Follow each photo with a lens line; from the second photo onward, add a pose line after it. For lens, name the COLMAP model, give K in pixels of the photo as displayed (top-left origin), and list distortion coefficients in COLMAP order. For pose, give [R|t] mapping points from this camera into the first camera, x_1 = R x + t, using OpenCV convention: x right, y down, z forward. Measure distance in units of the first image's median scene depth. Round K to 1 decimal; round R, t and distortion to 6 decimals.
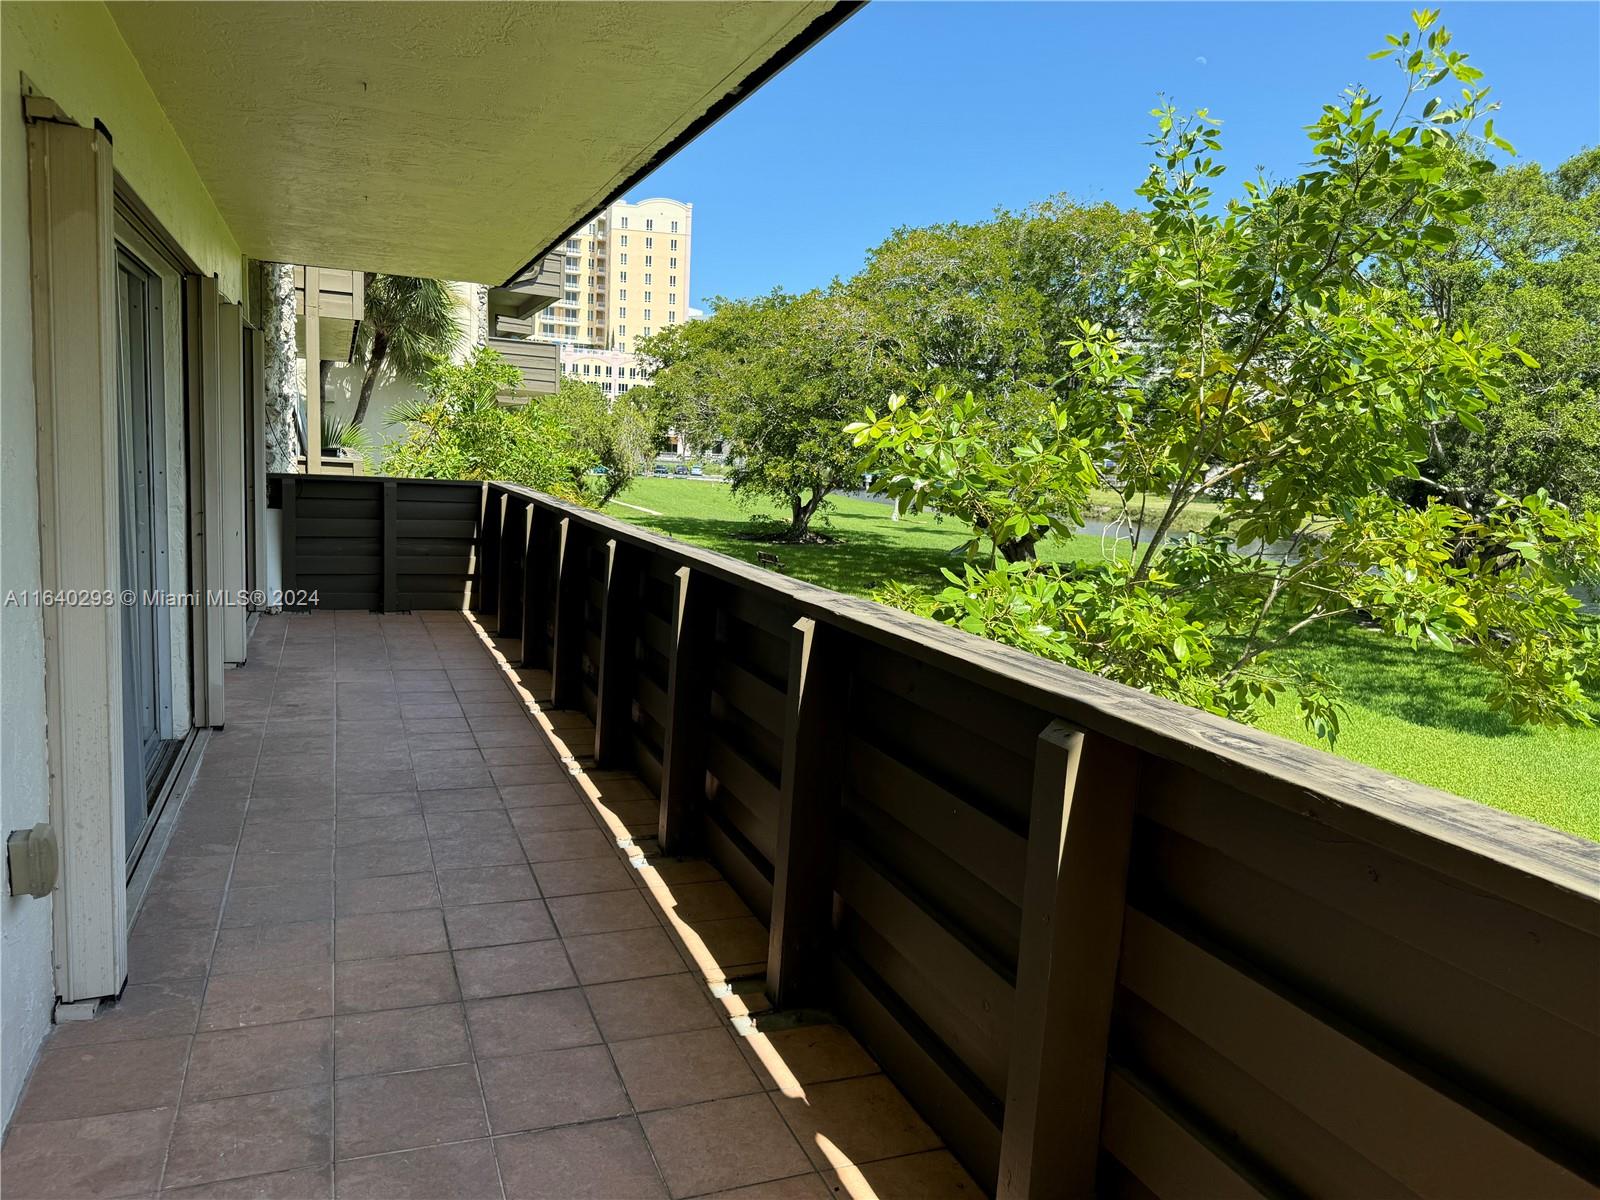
lens RADIAL K [[1119.2, 0, 805.7], [0, 1119.2, 609.3], [0, 0, 1]] dist [0.072974, -0.085865]
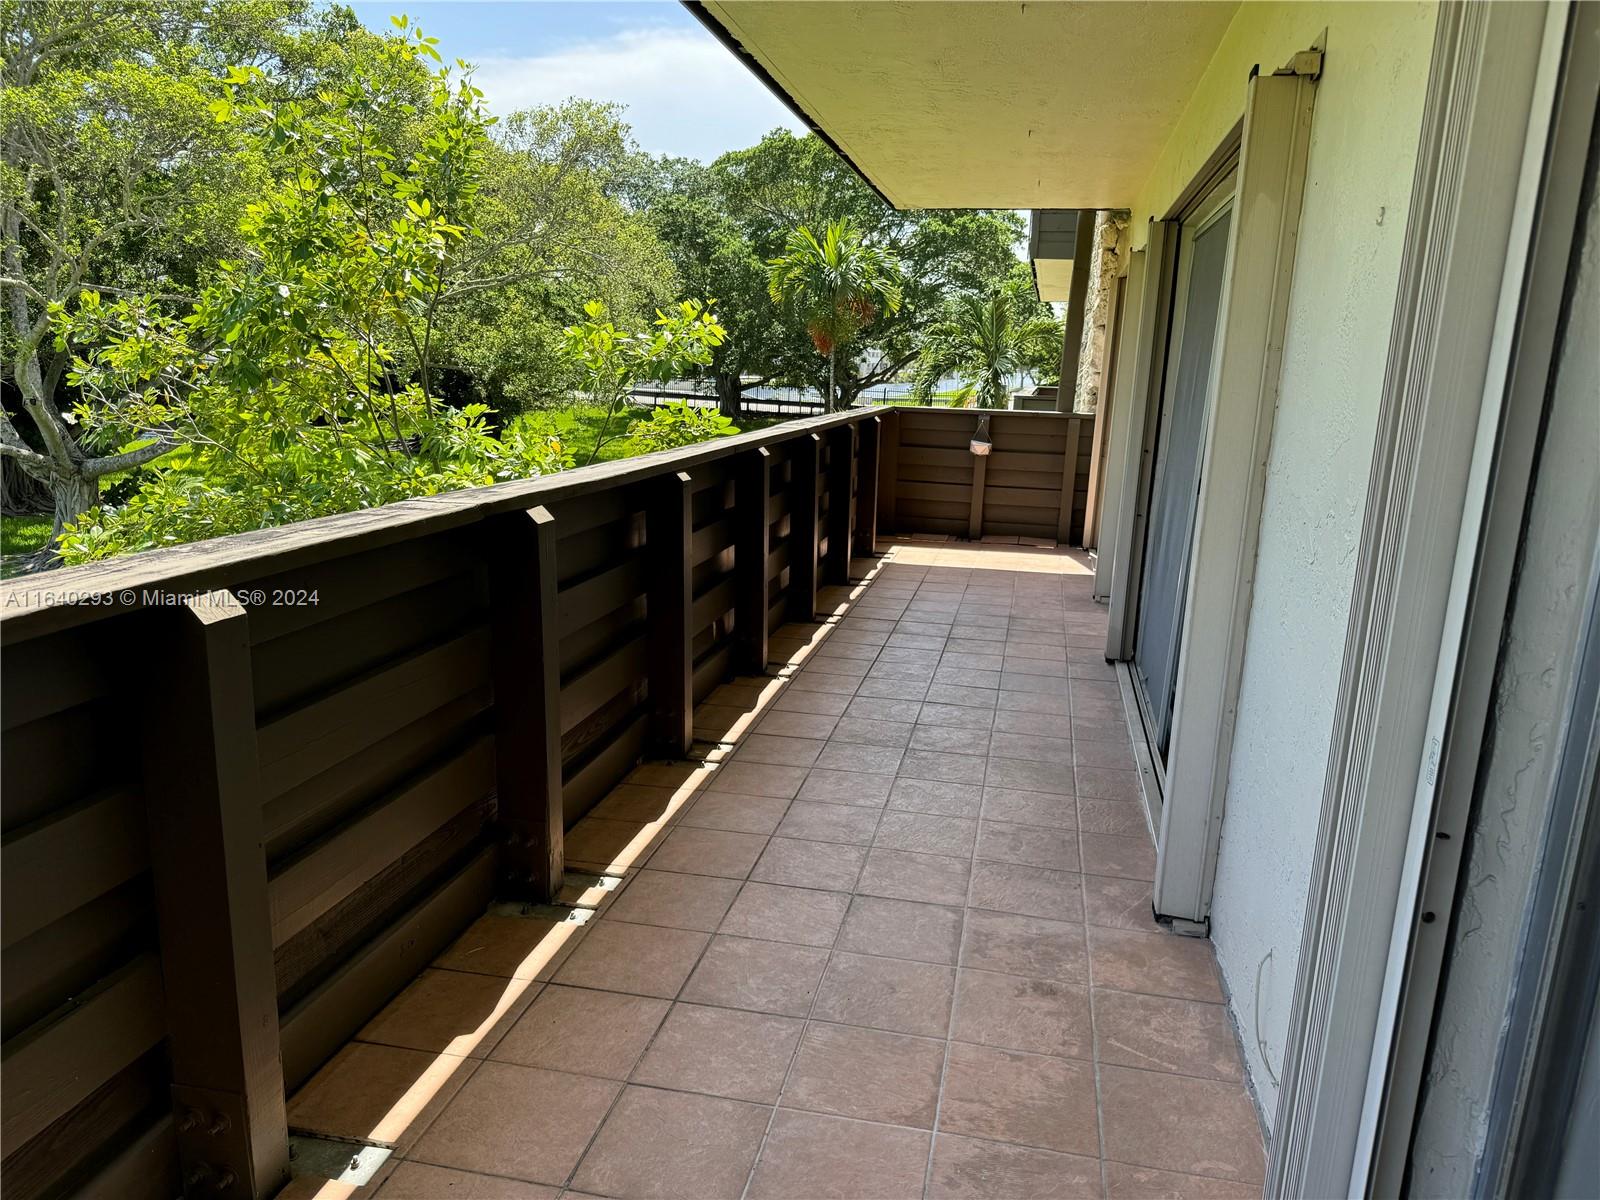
lens RADIAL K [[1119.2, 0, 803.1], [0, 1119.2, 610.2], [0, 0, 1]] dist [0.072974, -0.085865]
pose [[-0.822719, -0.191021, 0.535392, -0.725754], [0.015244, 0.934096, 0.356697, -0.267354], [-0.568244, 0.301623, -0.765586, 1.675495]]
